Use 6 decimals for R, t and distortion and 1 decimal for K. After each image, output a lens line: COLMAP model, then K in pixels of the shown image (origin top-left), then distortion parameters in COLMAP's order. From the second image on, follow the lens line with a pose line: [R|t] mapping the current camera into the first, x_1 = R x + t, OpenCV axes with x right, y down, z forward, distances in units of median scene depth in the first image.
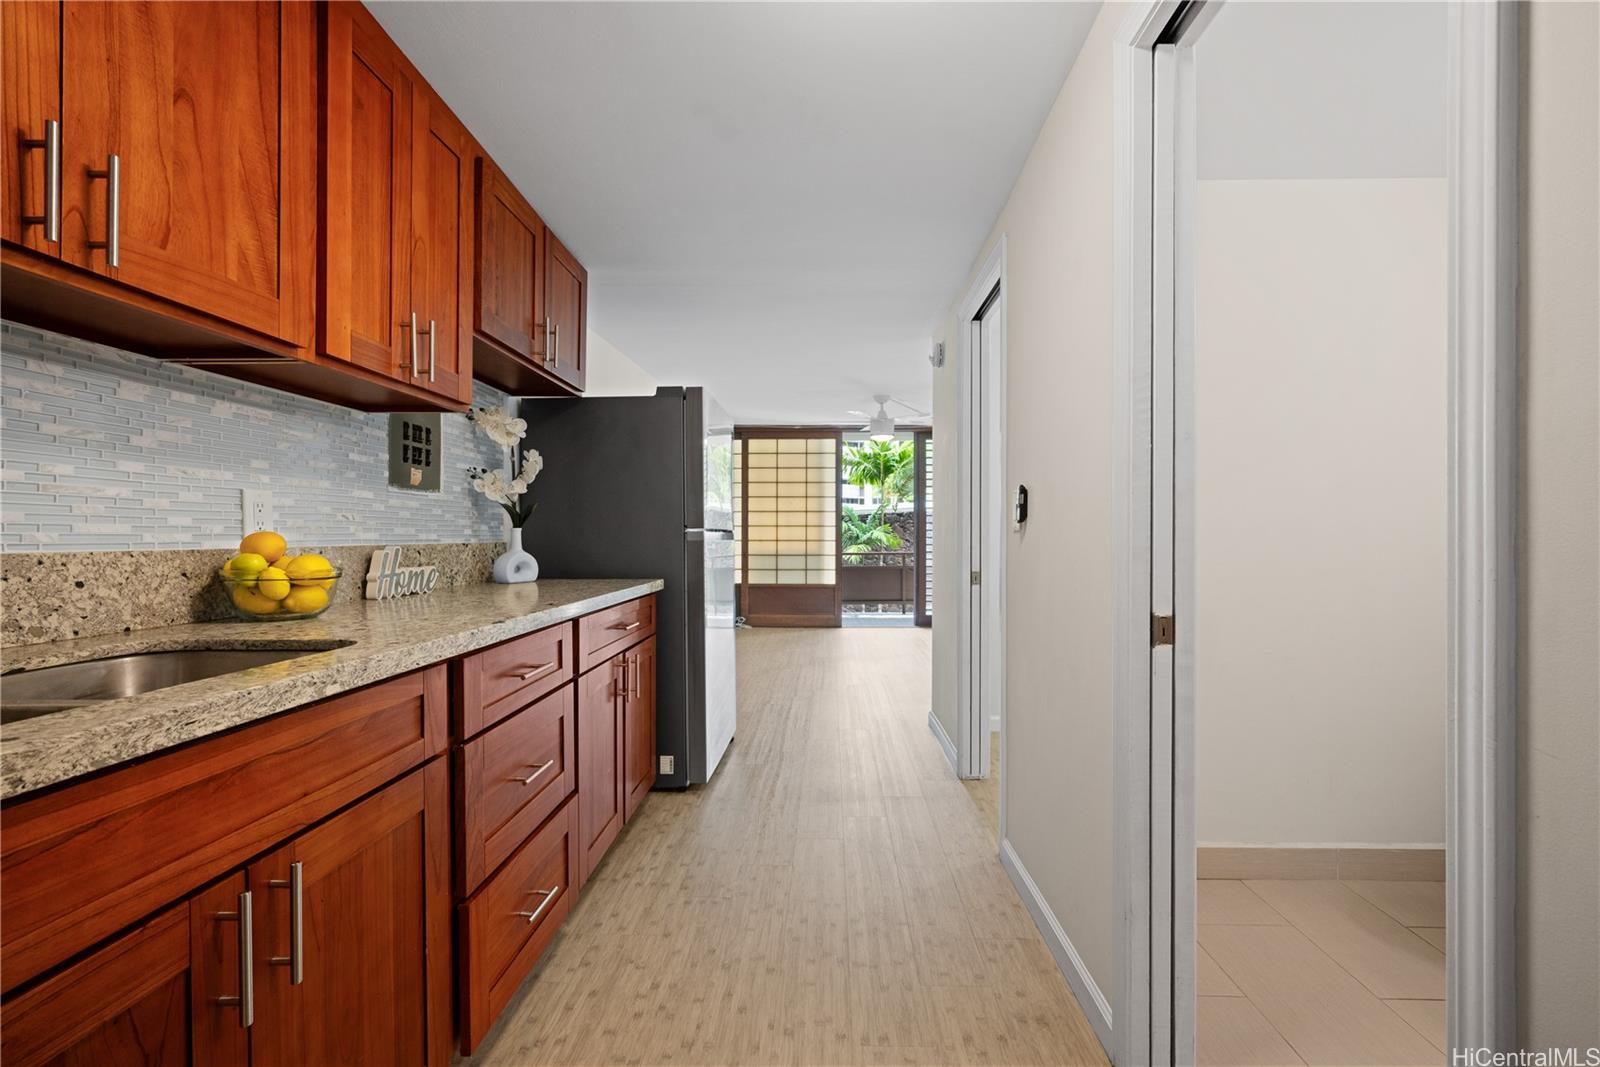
lens RADIAL K [[686.4, 0, 801.9], [0, 686.4, 533.6], [0, 0, 1]] dist [-0.013442, 0.000002]
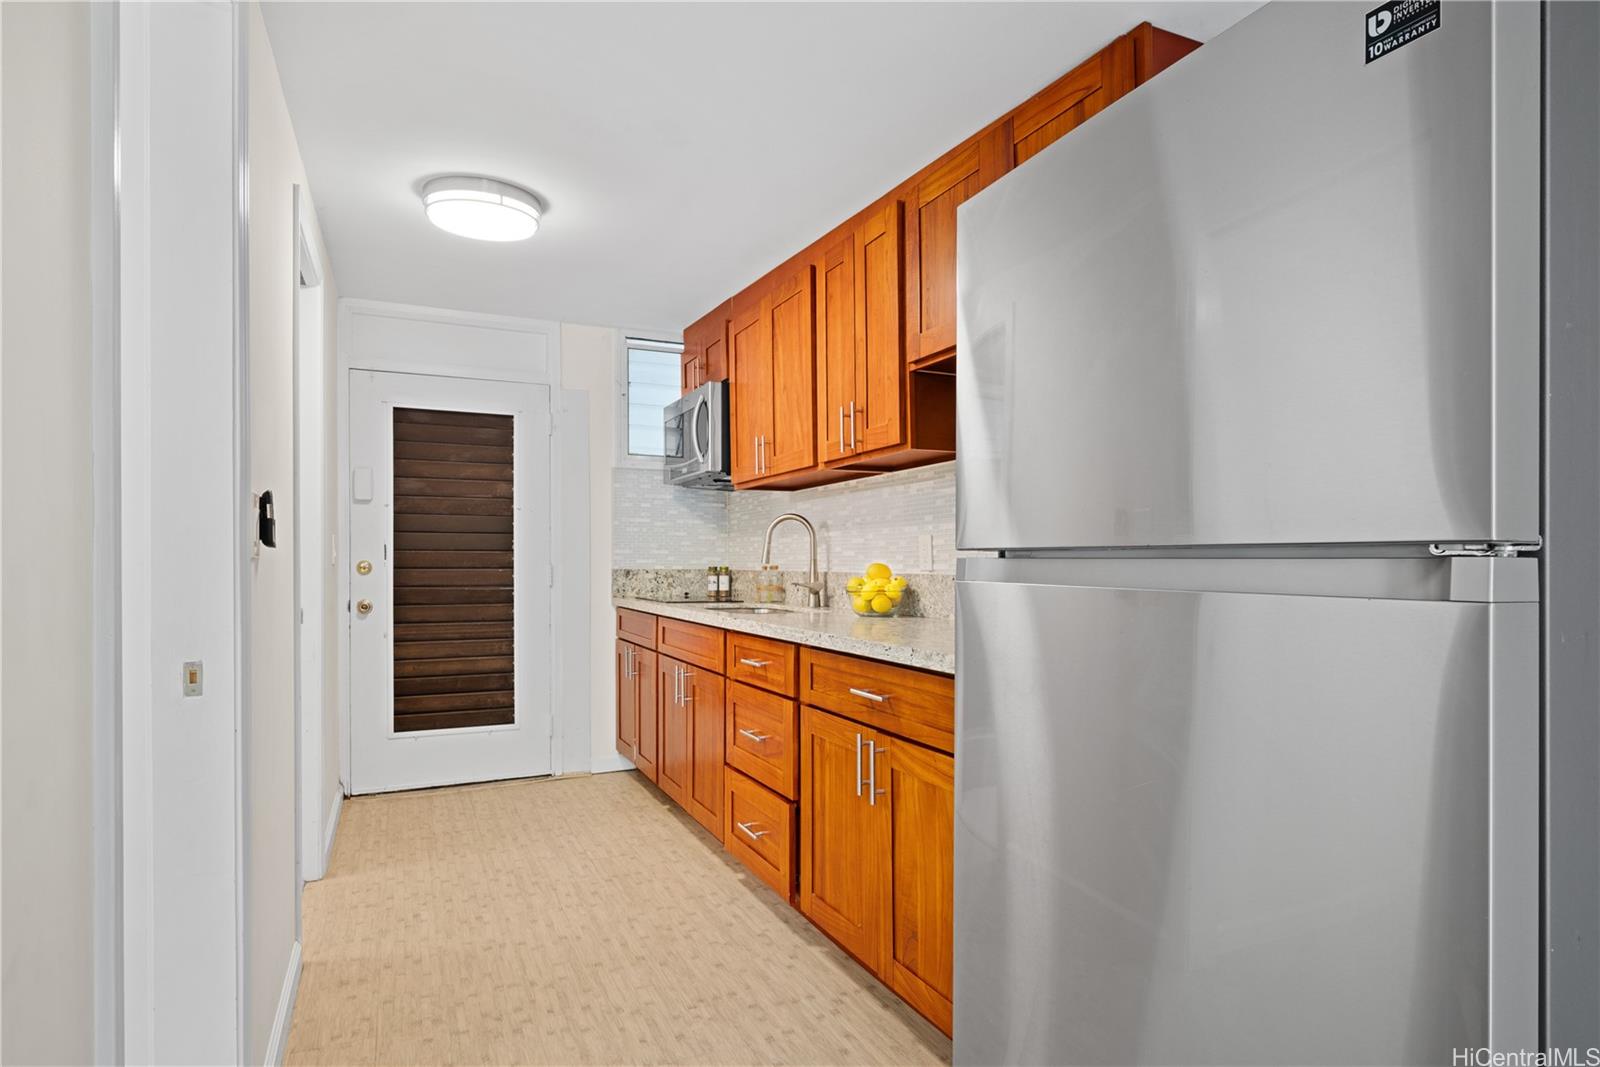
lens RADIAL K [[840.8, 0, 810.8], [0, 840.8, 568.7], [0, 0, 1]] dist [-0.000193, 0.000172]
pose [[-0.881445, 0.004523, -0.472266, 0.317506], [0.003023, 0.999988, 0.003934, 0.001787], [0.472278, 0.002040, -0.881447, 2.593867]]
